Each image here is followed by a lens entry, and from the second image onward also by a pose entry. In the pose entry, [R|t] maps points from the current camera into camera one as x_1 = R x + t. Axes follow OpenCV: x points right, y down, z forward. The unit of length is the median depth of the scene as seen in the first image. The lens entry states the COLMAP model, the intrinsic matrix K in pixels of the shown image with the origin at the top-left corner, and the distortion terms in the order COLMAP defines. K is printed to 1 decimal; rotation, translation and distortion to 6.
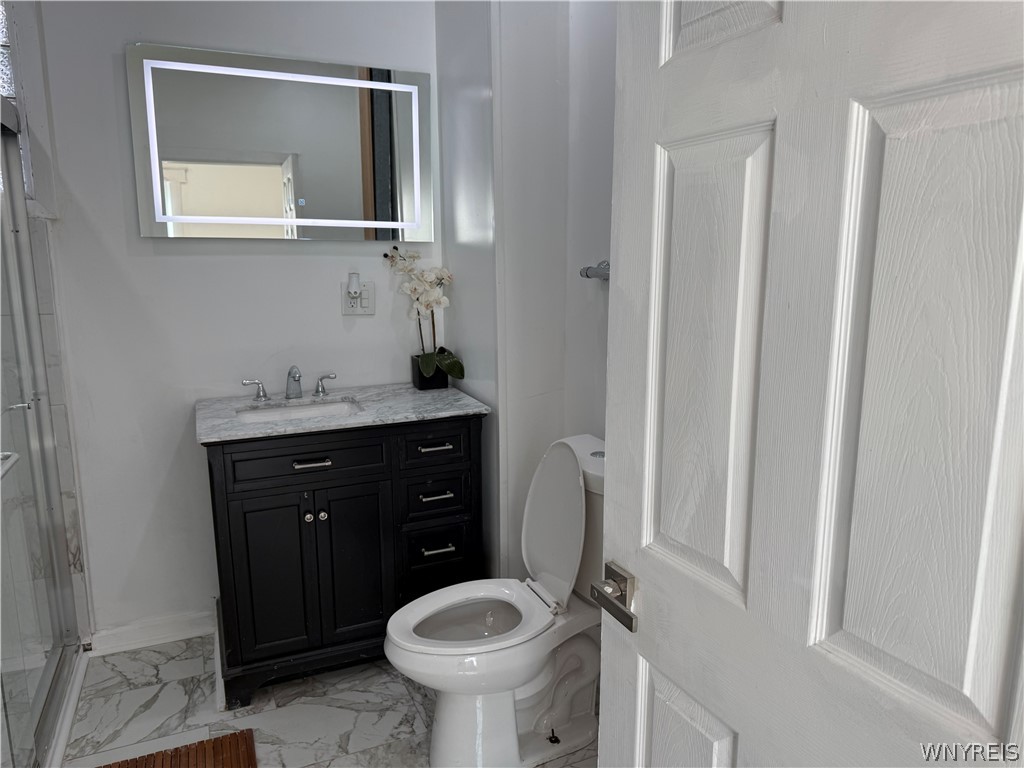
lens RADIAL K [[722.6, 0, 513.1], [0, 722.6, 388.6], [0, 0, 1]] dist [0.040109, -0.046451]
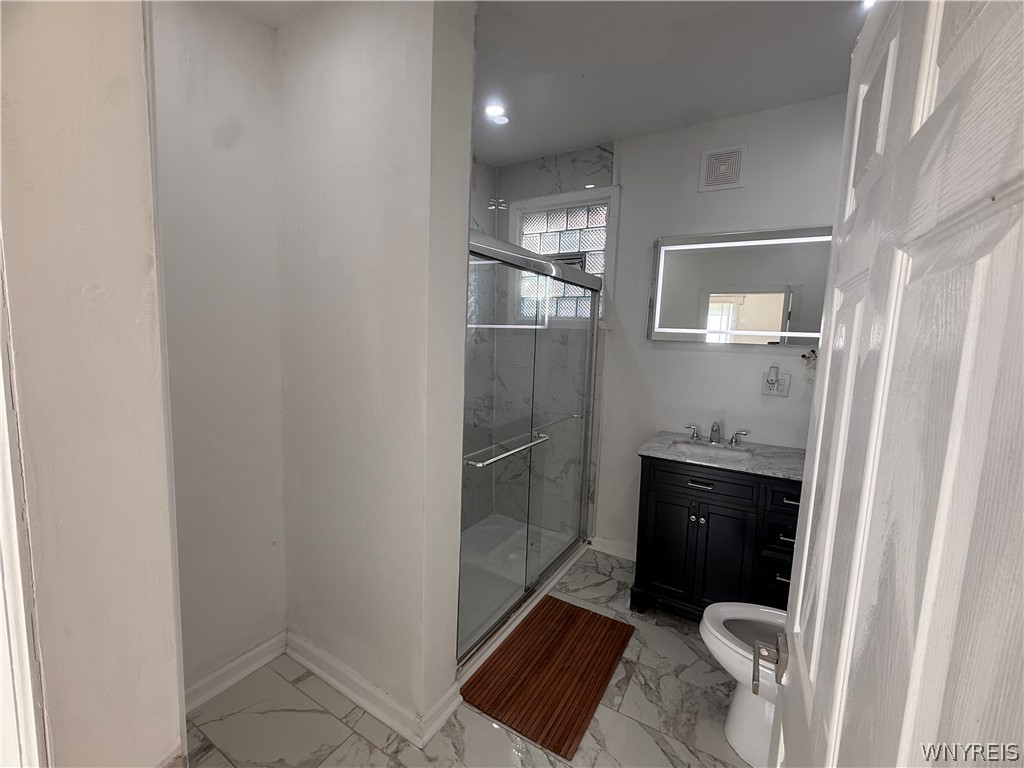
lens RADIAL K [[430.2, 0, 514.9], [0, 430.2, 383.5], [0, 0, 1]] dist [-0.000311, 0.000274]
pose [[0.579157, 0.114451, -0.807142, 0.206370], [-0.184086, 0.982883, 0.007281, -0.043350], [0.794159, 0.144367, 0.590313, 0.096181]]
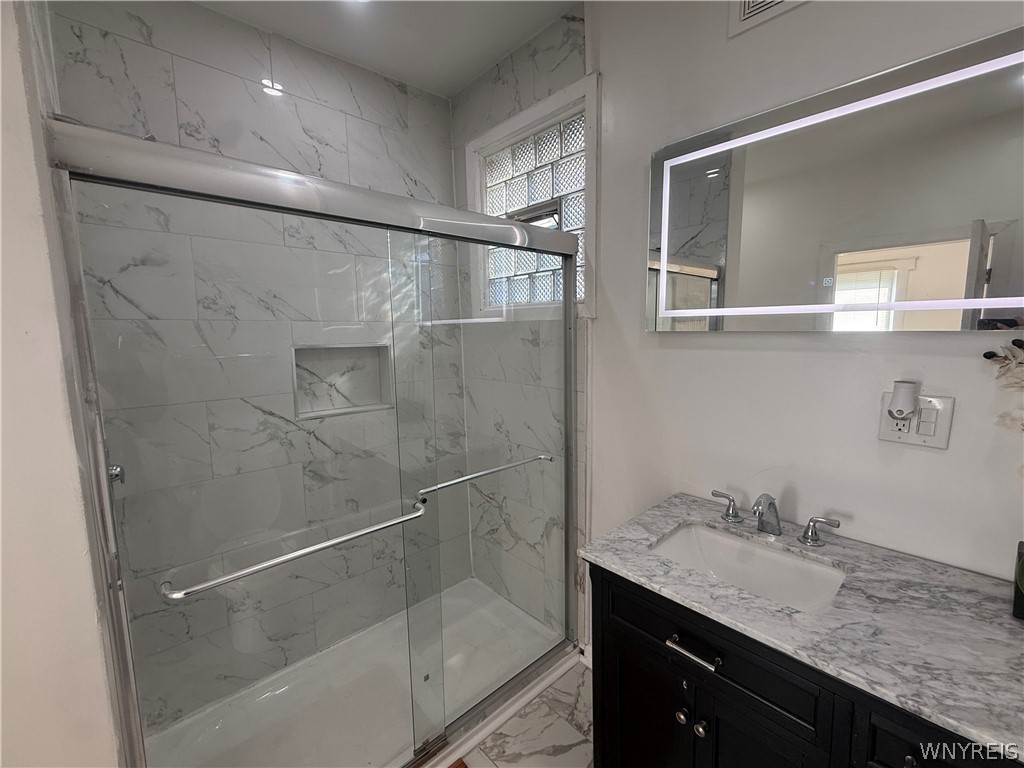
lens RADIAL K [[430.2, 0, 515.1], [0, 430.2, 383.0], [0, 0, 1]] dist [-0.000311, 0.000274]
pose [[0.324452, 0.113572, -0.939059, 0.030505], [-0.157471, 0.985397, 0.064769, -0.147380], [0.932702, 0.126861, 0.337598, 0.629583]]
